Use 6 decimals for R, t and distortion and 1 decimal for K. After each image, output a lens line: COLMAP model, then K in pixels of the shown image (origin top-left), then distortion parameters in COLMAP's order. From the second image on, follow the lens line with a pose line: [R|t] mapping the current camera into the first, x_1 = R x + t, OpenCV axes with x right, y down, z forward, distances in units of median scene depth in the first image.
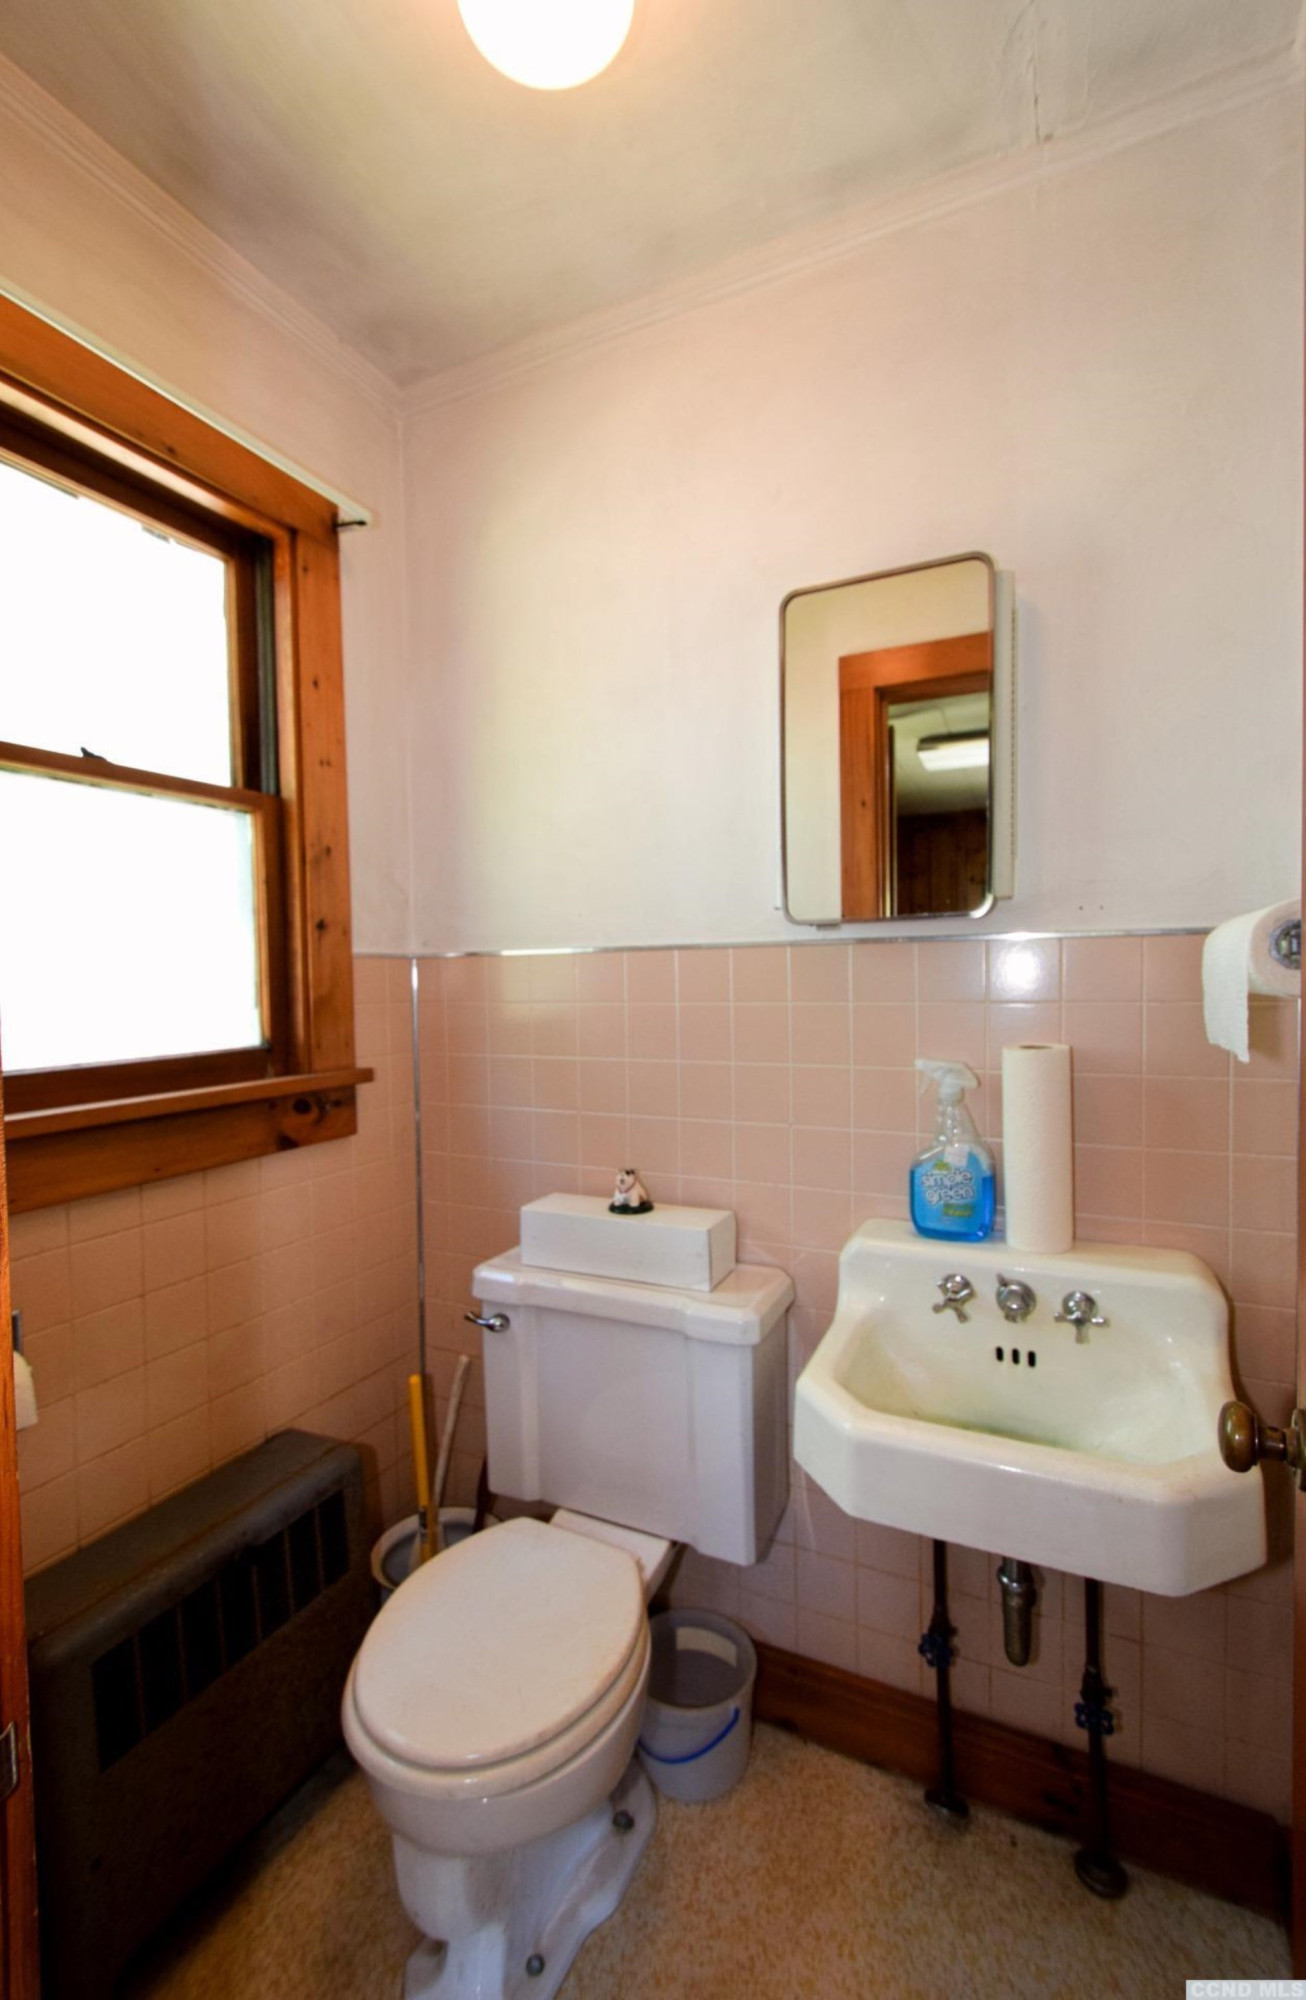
lens RADIAL K [[840.3, 0, 653.0], [0, 840.3, 1000.0], [0, 0, 1]] dist [0.011384, -0.006428]
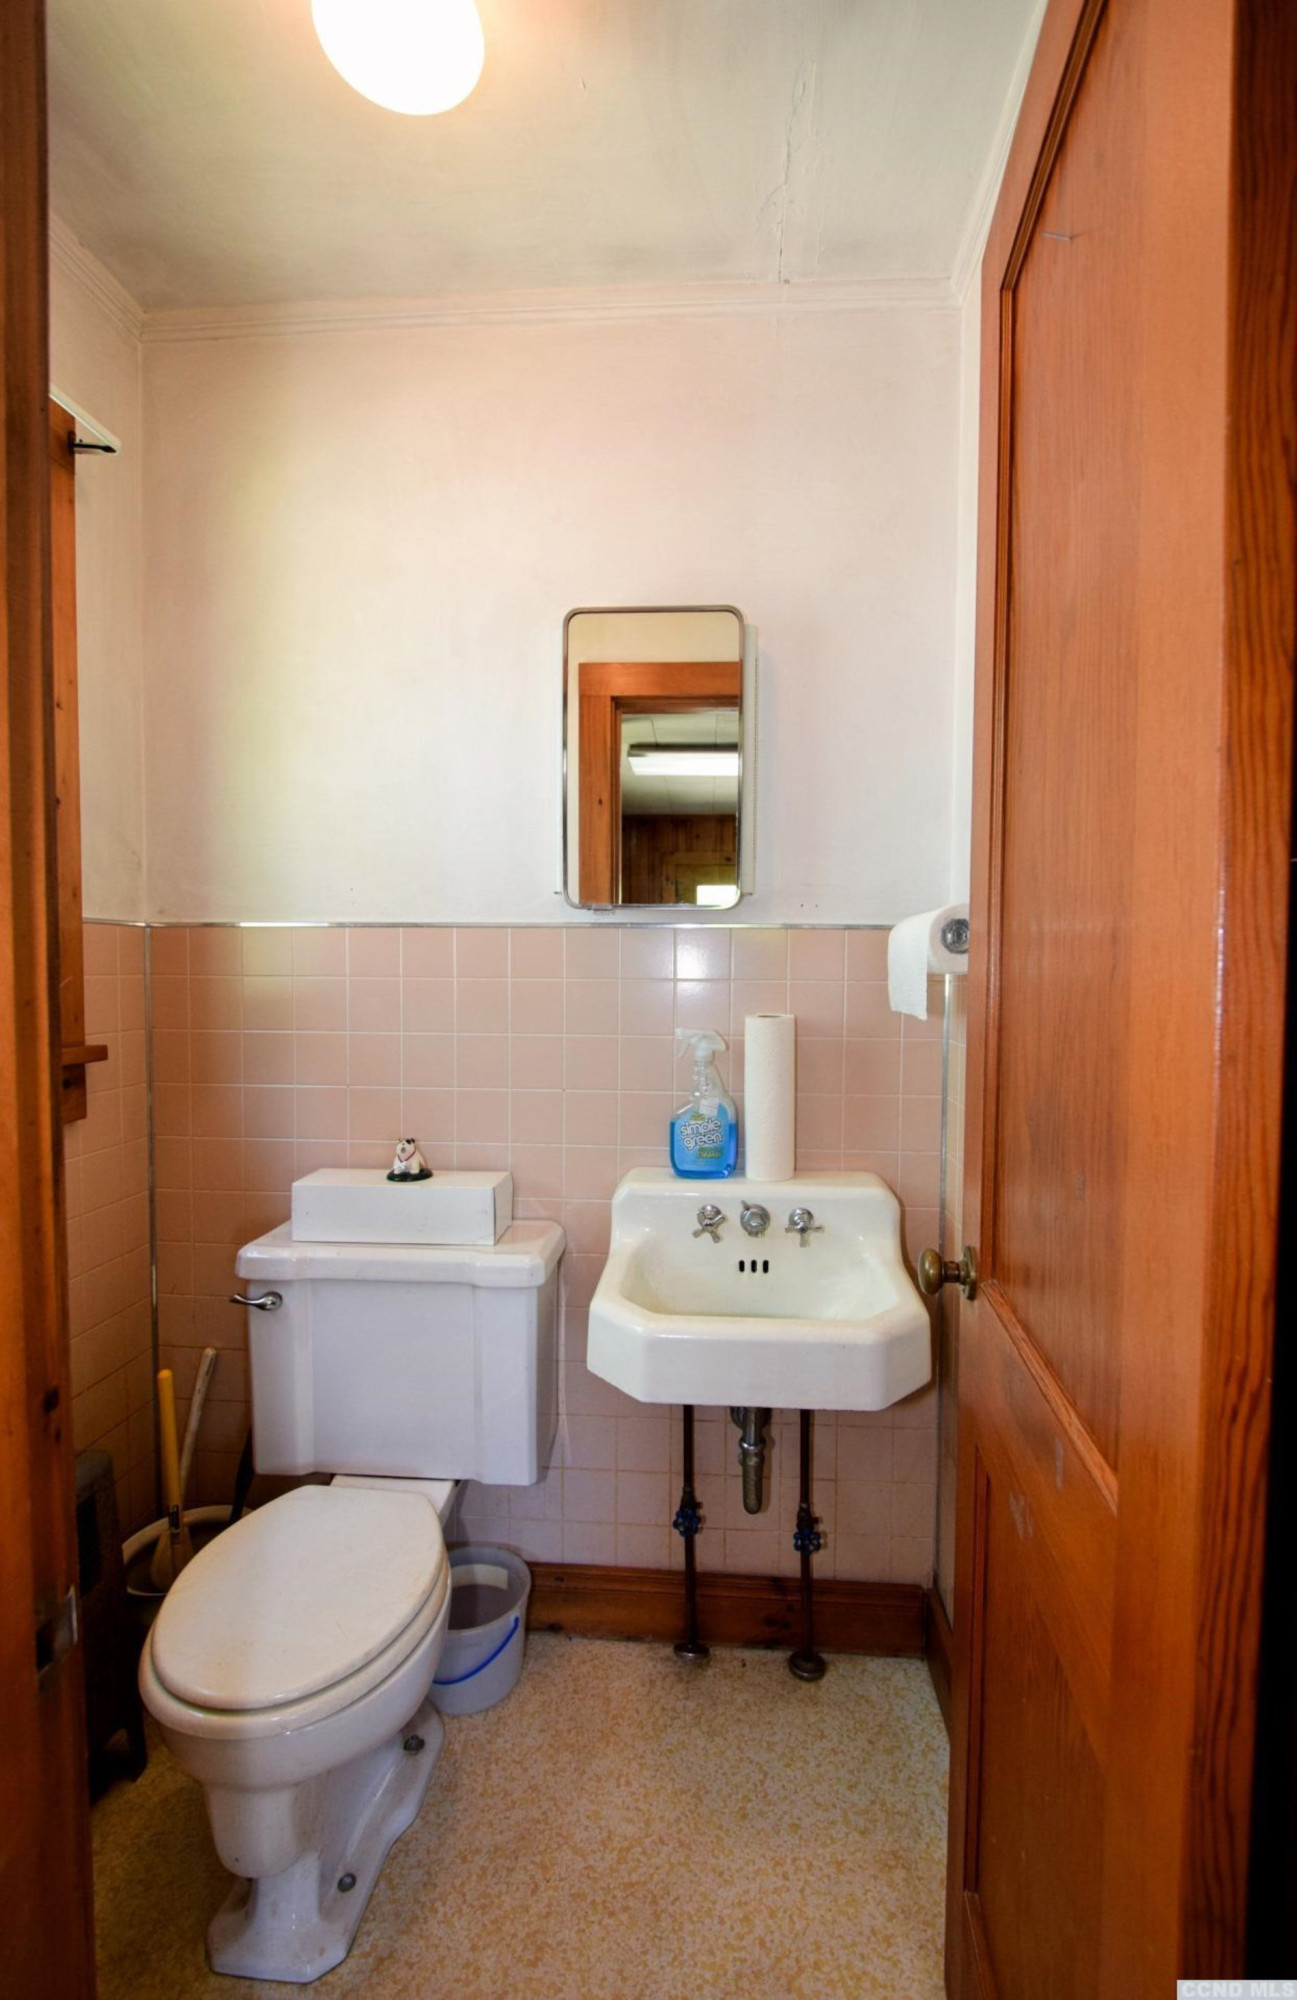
lens RADIAL K [[871.7, 0, 648.5], [0, 871.7, 1000.0], [0, 0, 1]] dist [0.000379, -0.006042]
pose [[0.931496, 0.009306, 0.363634, -0.170156], [-0.011404, 0.999928, 0.003624, 0.028279], [-0.363574, -0.007523, 0.931535, -0.121465]]
